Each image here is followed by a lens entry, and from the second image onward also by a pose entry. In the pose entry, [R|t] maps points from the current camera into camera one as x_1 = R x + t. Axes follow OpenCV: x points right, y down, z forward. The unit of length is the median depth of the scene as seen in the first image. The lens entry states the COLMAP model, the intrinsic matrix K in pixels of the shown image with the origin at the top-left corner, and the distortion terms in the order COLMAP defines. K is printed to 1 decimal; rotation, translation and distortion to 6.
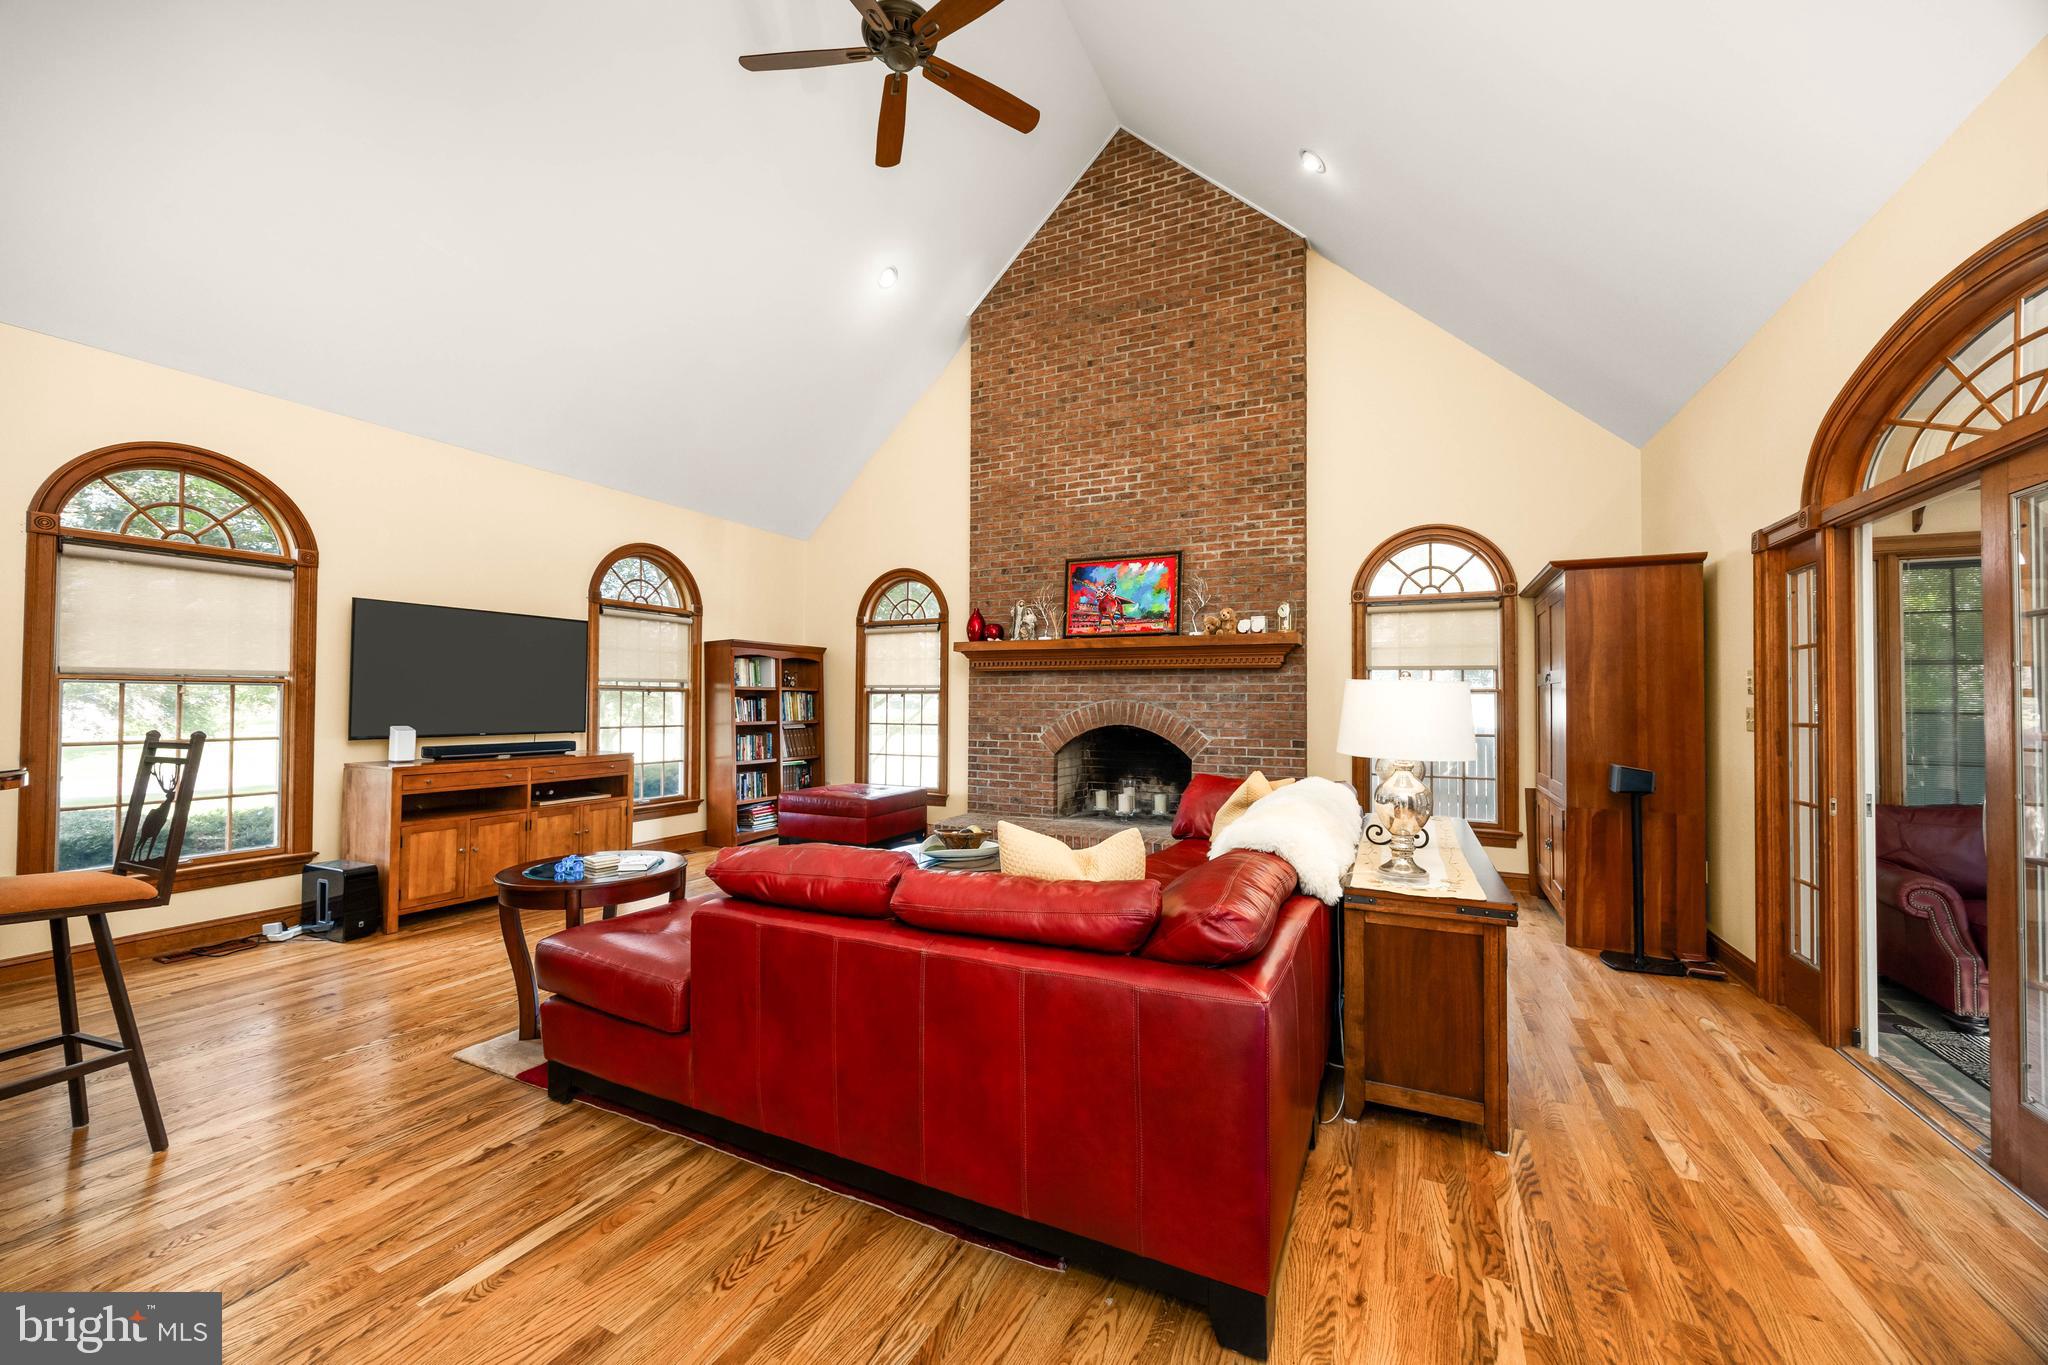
lens RADIAL K [[789.0, 0, 1019.6], [0, 789.0, 686.8], [0, 0, 1]] dist [-0.000098, -0.000029]
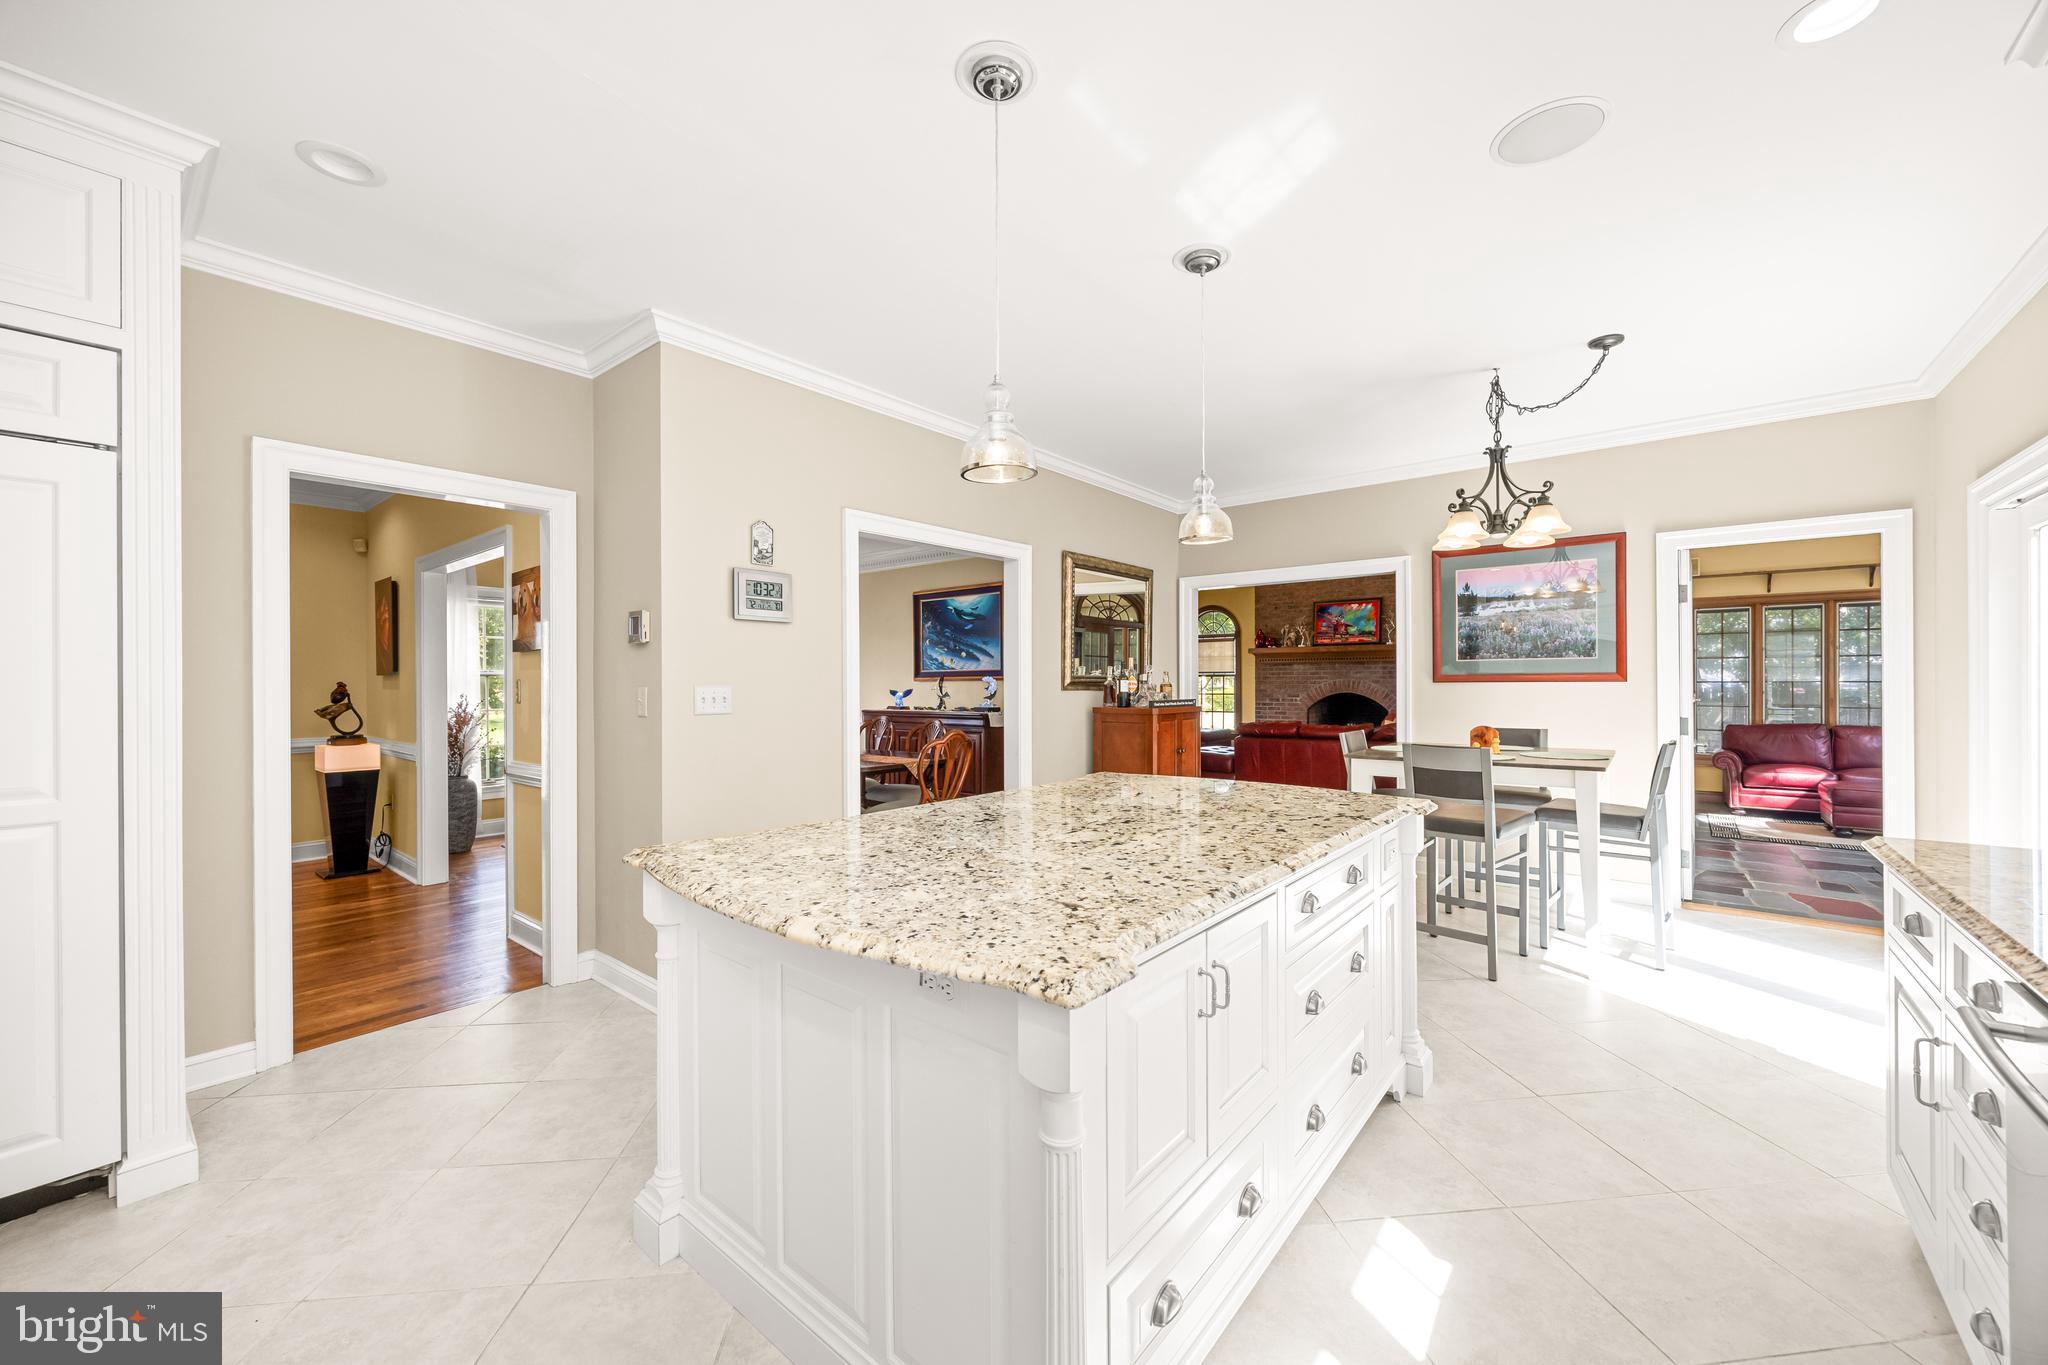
lens RADIAL K [[789.0, 0, 1036.5], [0, 789.0, 678.9], [0, 0, 1]] dist [-0.000098, -0.000029]
pose [[0.976220, -0.009612, -0.216569, -0.176068], [0.012743, 0.999833, 0.013068, -0.016864], [0.216407, -0.015517, 0.976180, -0.931241]]
